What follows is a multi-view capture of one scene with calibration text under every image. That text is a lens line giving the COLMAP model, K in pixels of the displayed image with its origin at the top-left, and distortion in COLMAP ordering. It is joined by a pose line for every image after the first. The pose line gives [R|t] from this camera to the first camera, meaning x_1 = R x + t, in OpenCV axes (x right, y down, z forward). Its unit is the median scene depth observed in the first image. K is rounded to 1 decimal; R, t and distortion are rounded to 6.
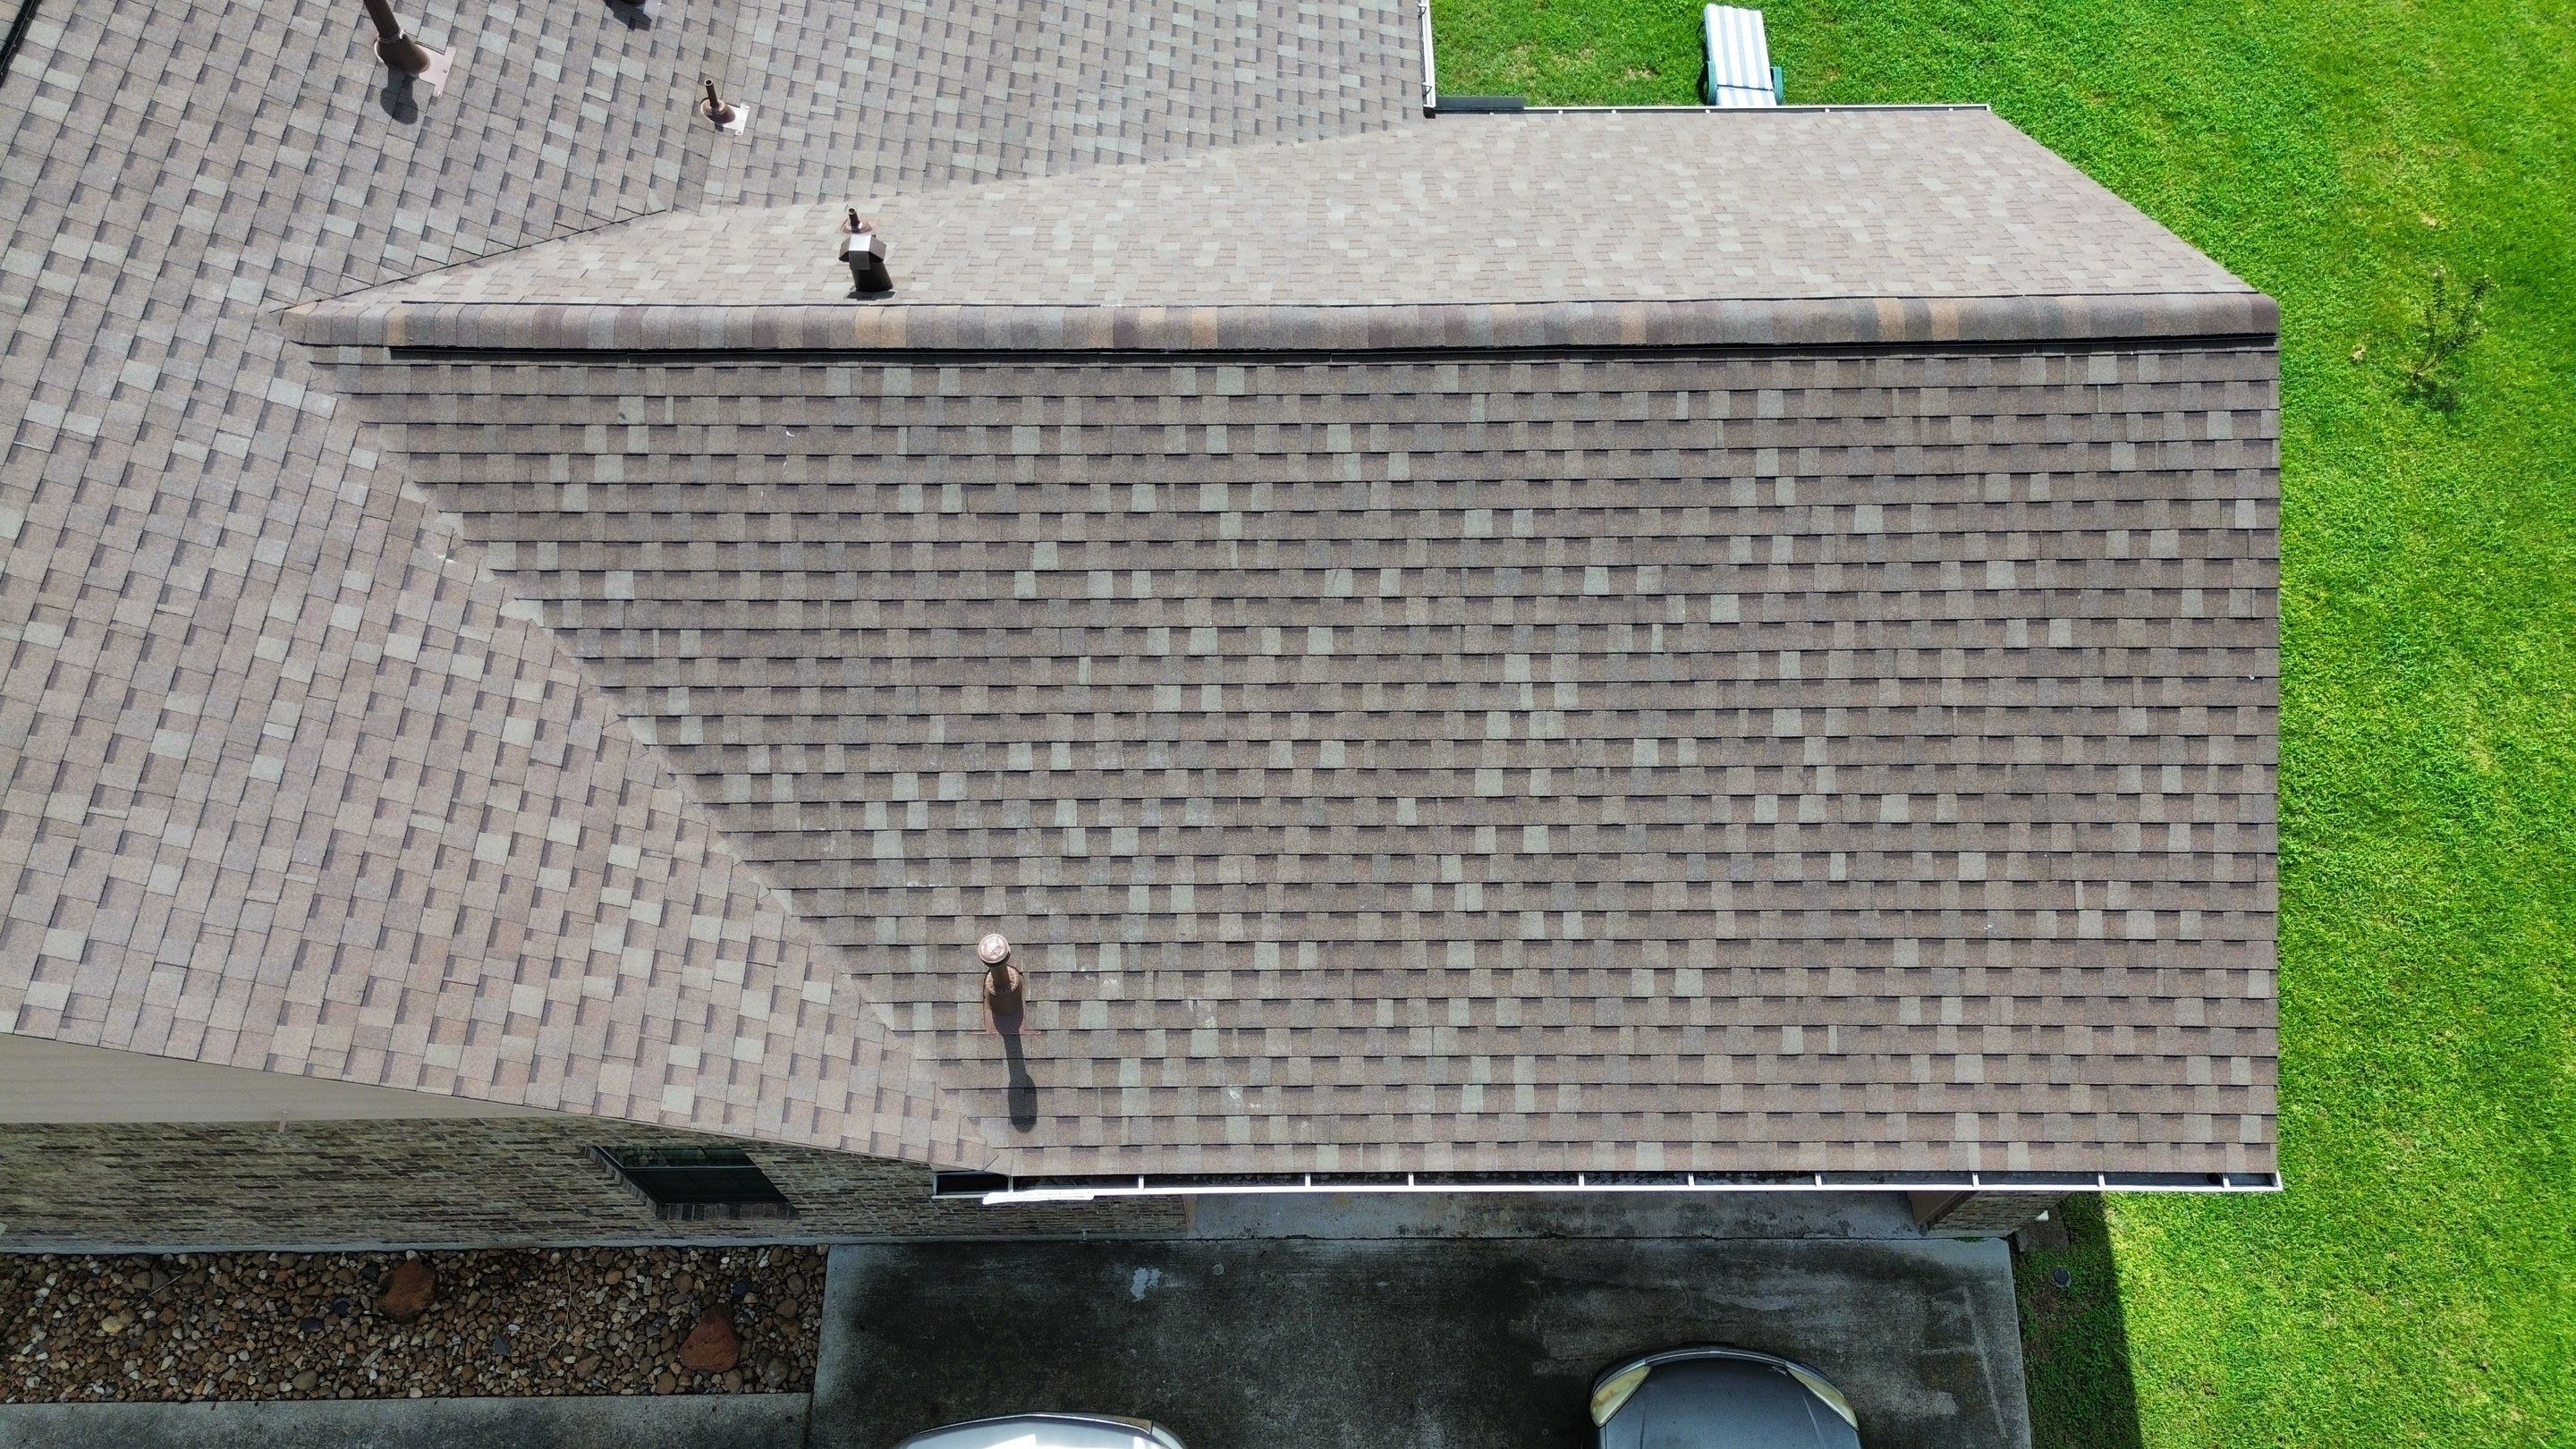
lens RADIAL K [[1828.4, 0, 1292.4], [0, 1828.4, 730.8], [0, 0, 1]] dist [0.080573, -0.085382]
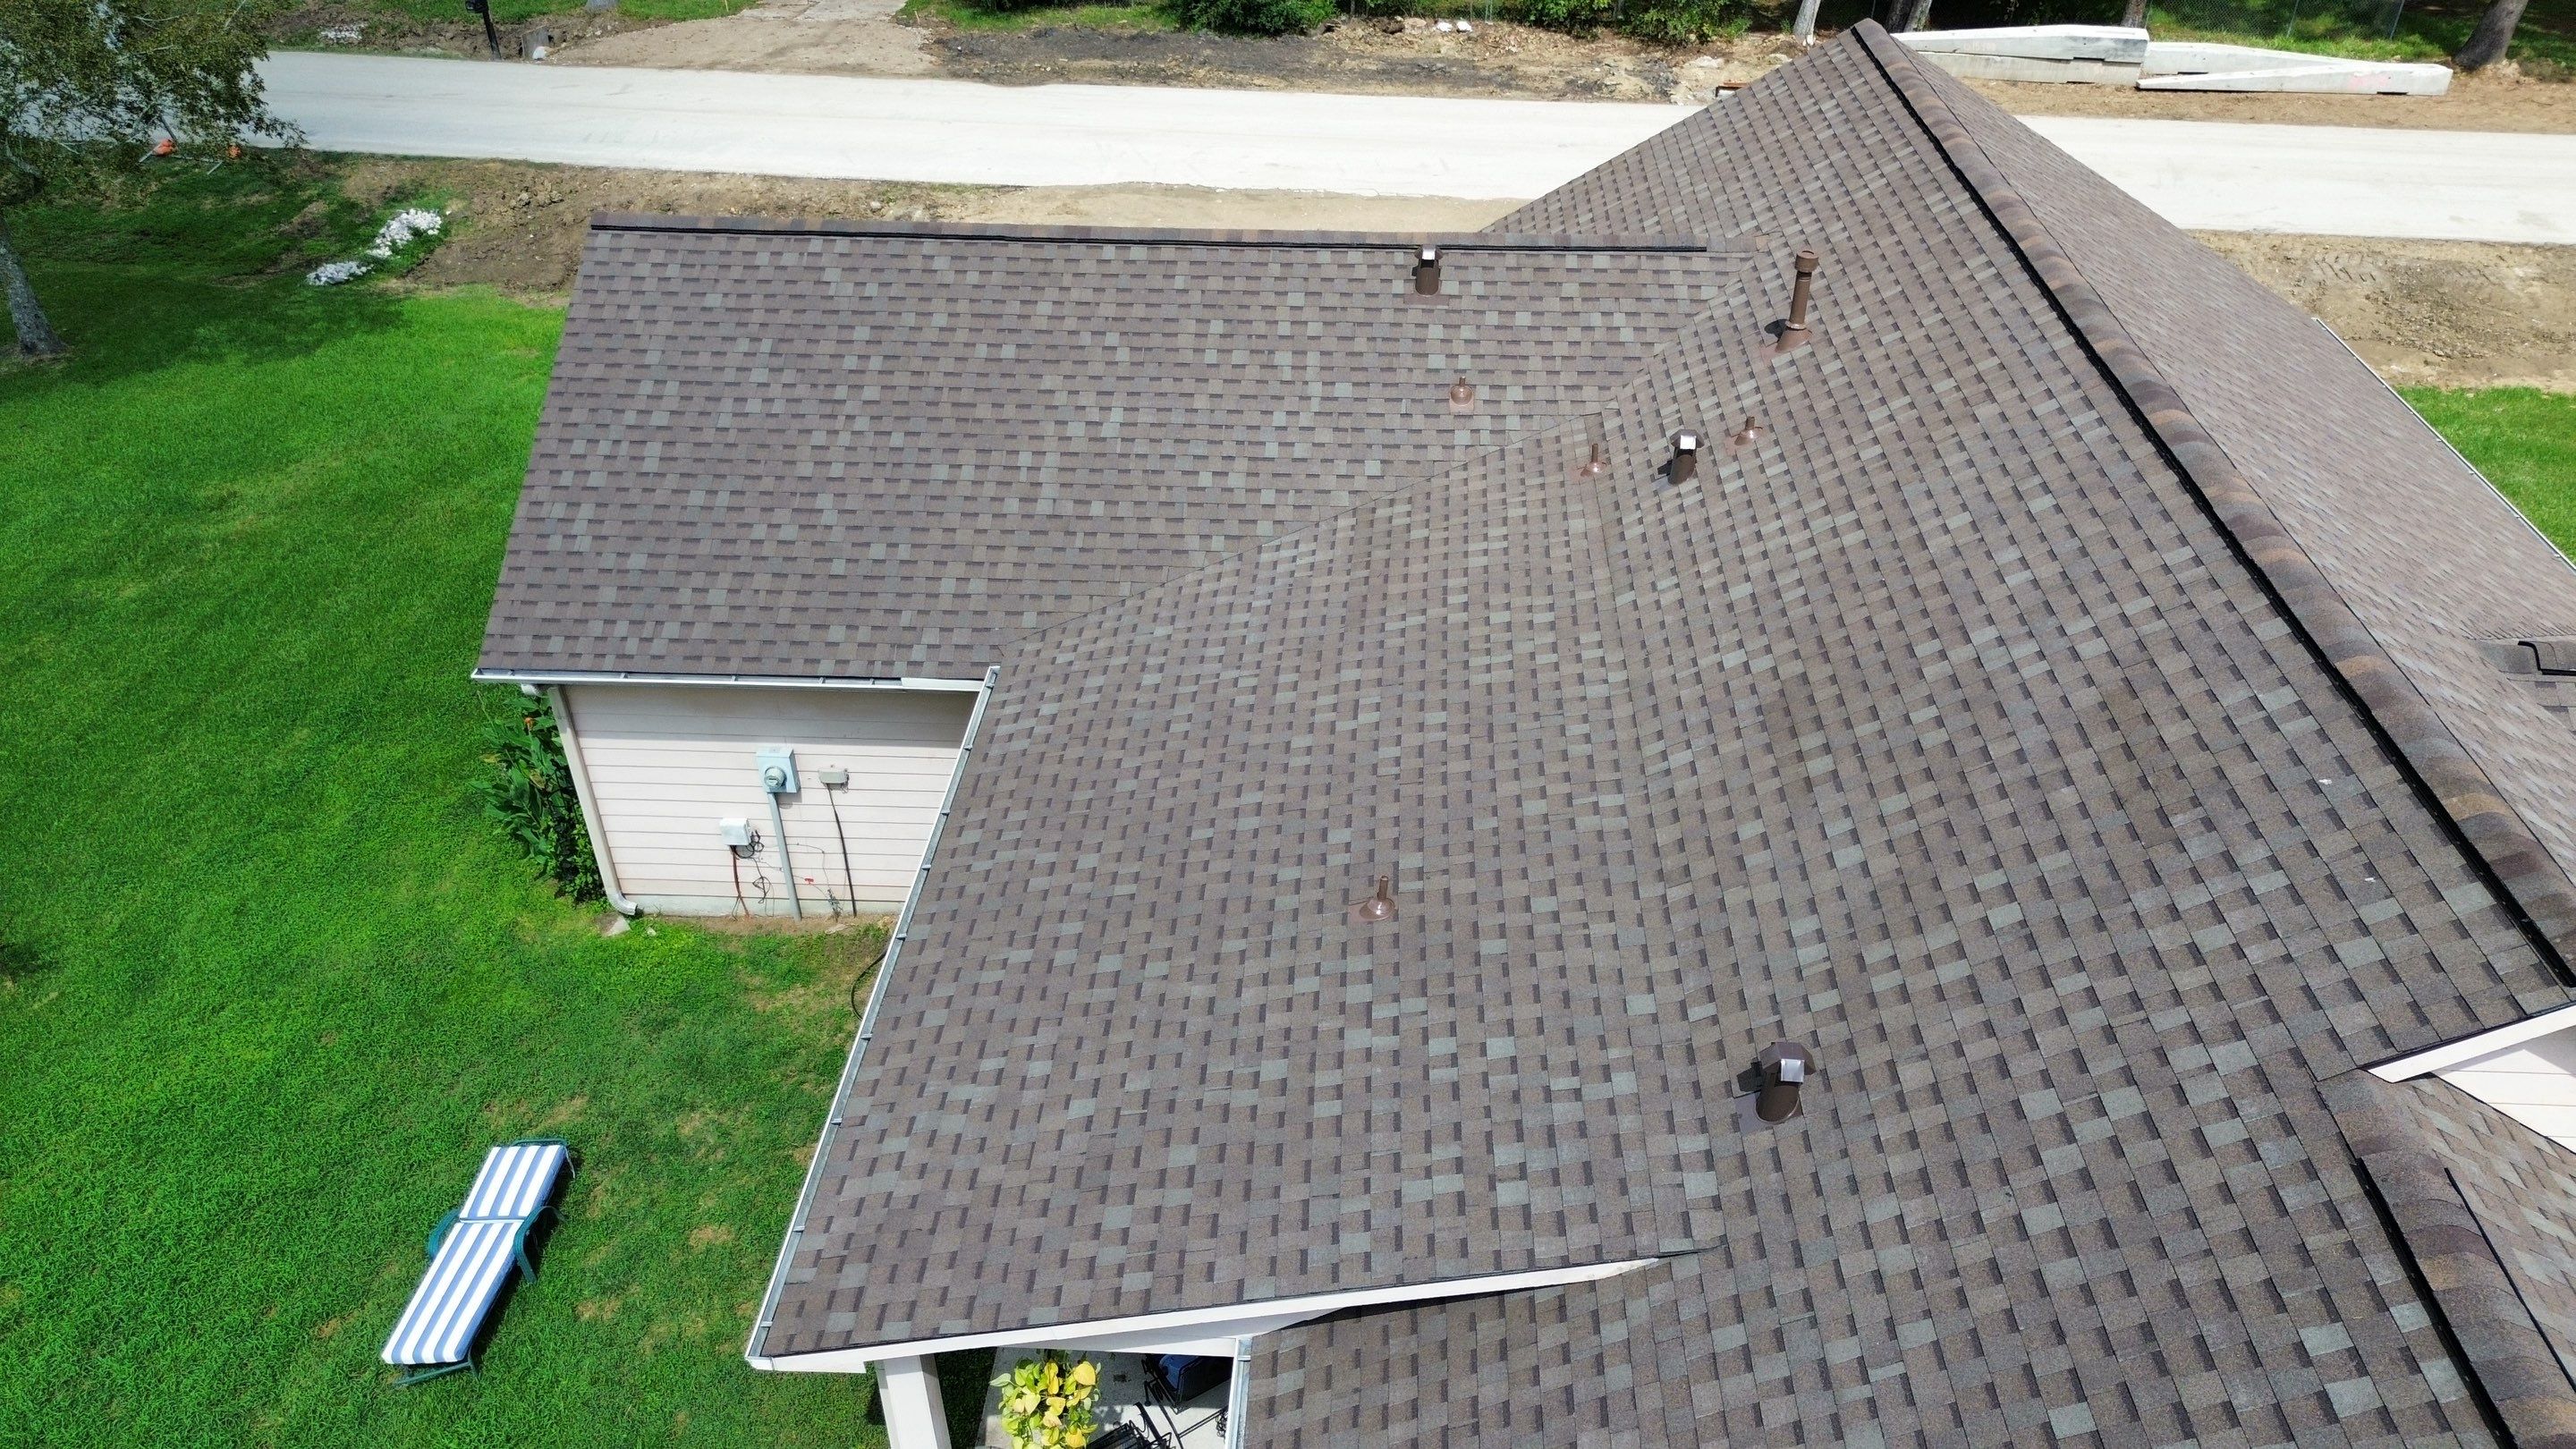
lens RADIAL K [[1828.4, 0, 1291.4], [0, 1828.4, 727.6], [0, 0, 1]] dist [0.080573, -0.085382]
pose [[-0.998017, -0.031265, 0.054632, -0.218835], [0.057556, -0.101858, 0.993133, -1.923802], [-0.025485, 0.994308, 0.103455, 1.269650]]
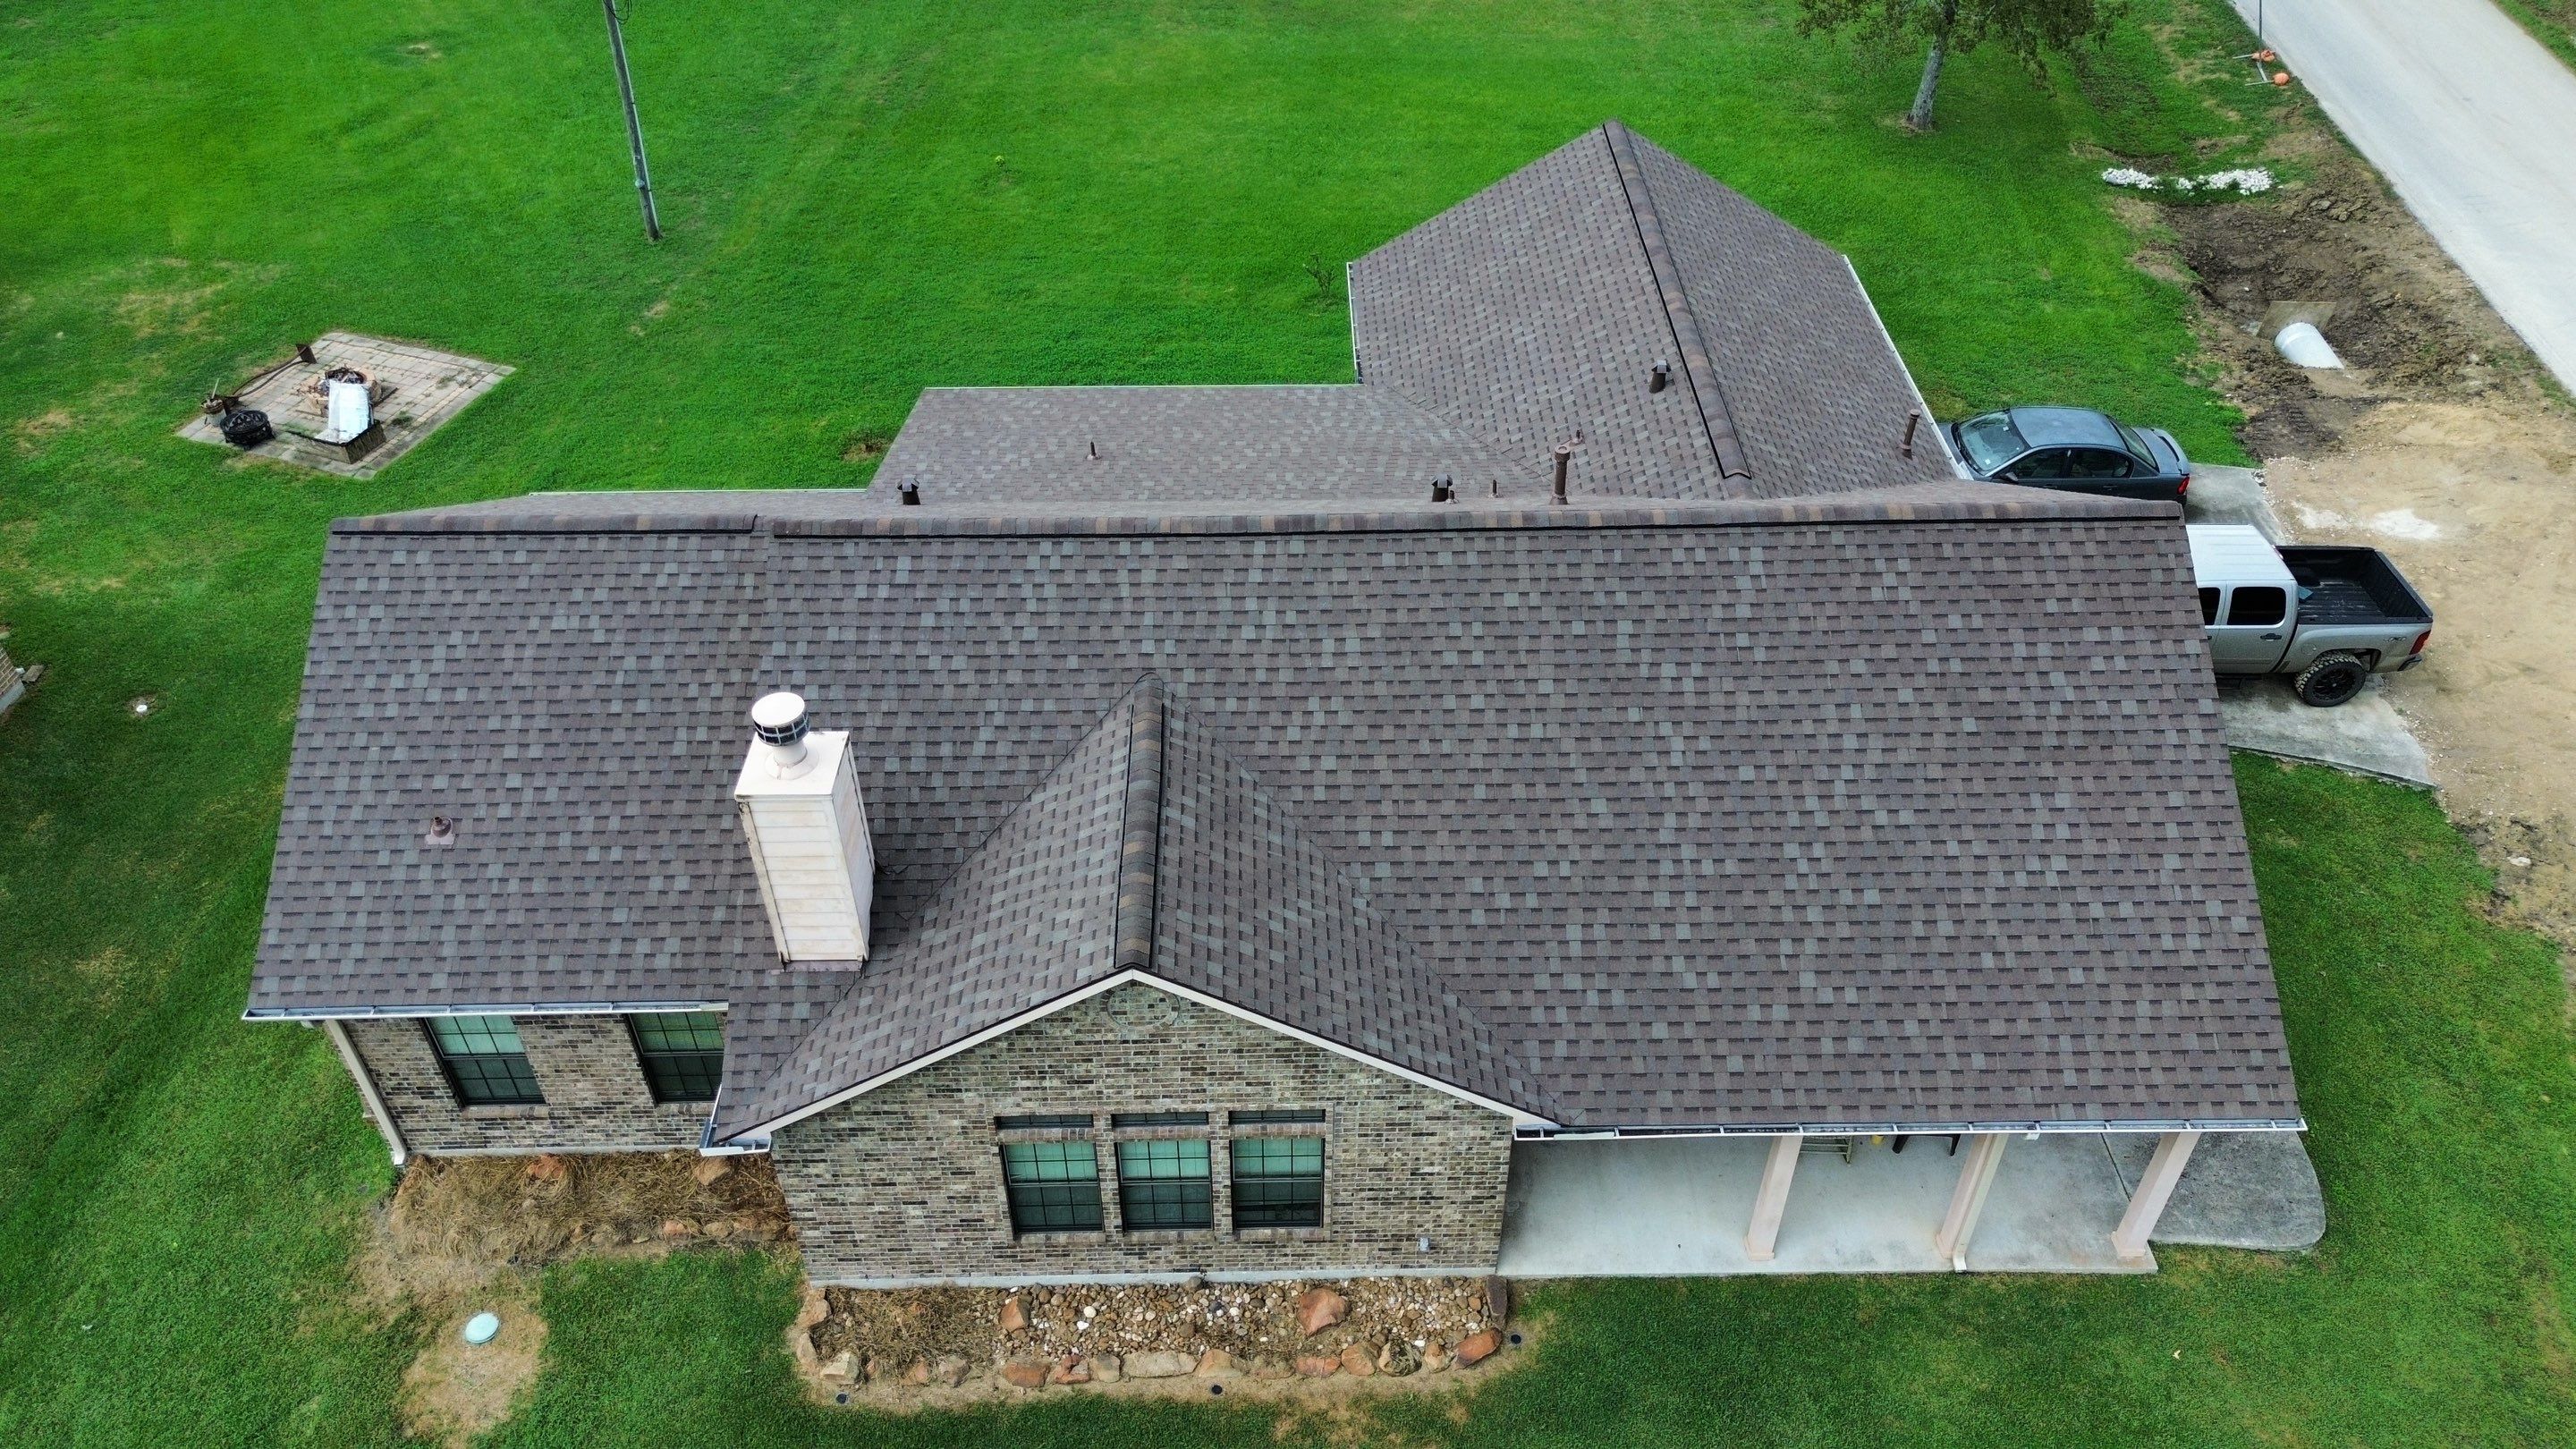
lens RADIAL K [[1828.4, 0, 1291.6], [0, 1828.4, 726.3], [0, 0, 1]] dist [0.080573, -0.085382]
pose [[-0.008004, -0.649476, 0.760340, -2.284079], [0.876670, 0.361209, 0.317771, -1.243155], [-0.481026, 0.669110, 0.566485, 0.234425]]
